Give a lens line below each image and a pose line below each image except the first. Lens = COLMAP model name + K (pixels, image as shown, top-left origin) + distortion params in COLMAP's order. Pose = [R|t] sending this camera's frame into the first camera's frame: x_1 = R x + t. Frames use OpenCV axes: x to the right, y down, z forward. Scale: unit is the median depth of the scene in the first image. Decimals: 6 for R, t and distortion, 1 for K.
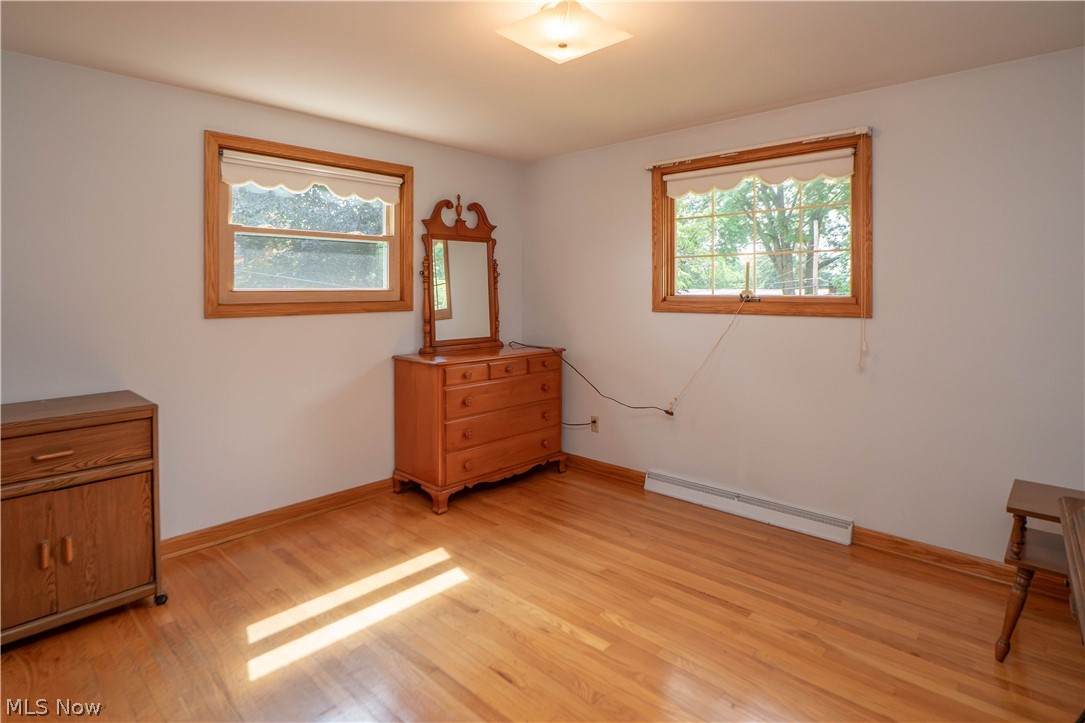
lens RADIAL K [[543.1, 0, 542.5], [0, 543.1, 361.5], [0, 0, 1]] dist [-0.001177, -0.000399]
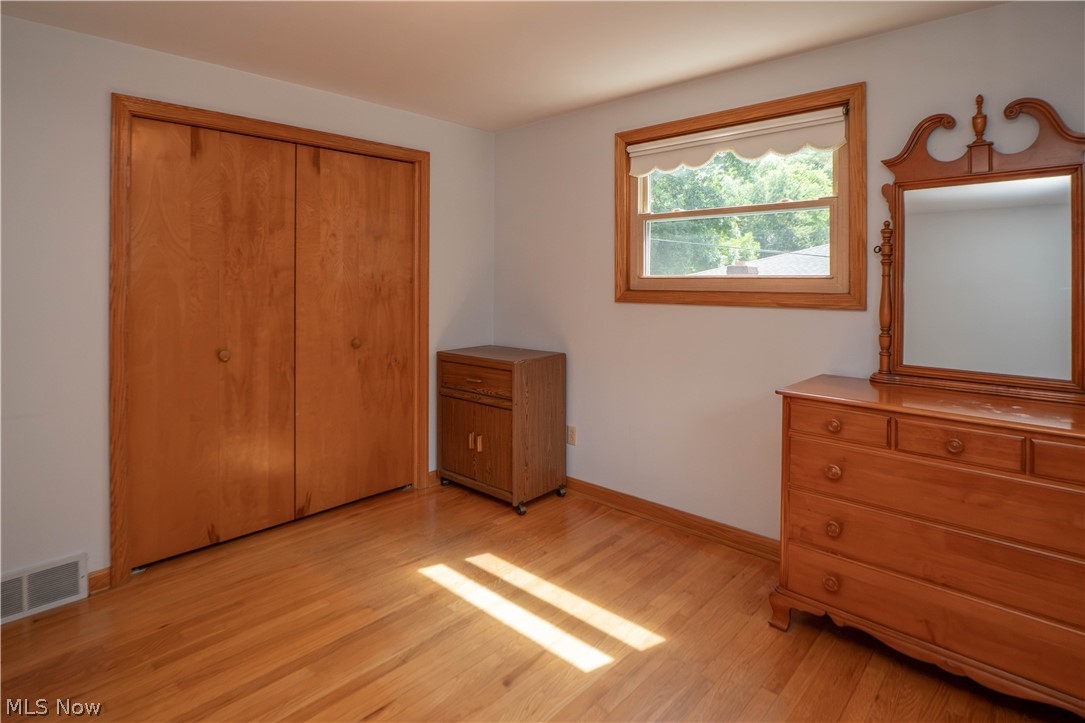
lens RADIAL K [[584.8, 0, 537.3], [0, 584.8, 330.6], [0, 0, 1]] dist [-0.034638, 0.000007]
pose [[-0.008595, 0.087436, -0.996133, 0.476647], [-0.132403, 0.987299, 0.087803, -0.087630], [0.991159, 0.132646, 0.003091, 0.701455]]
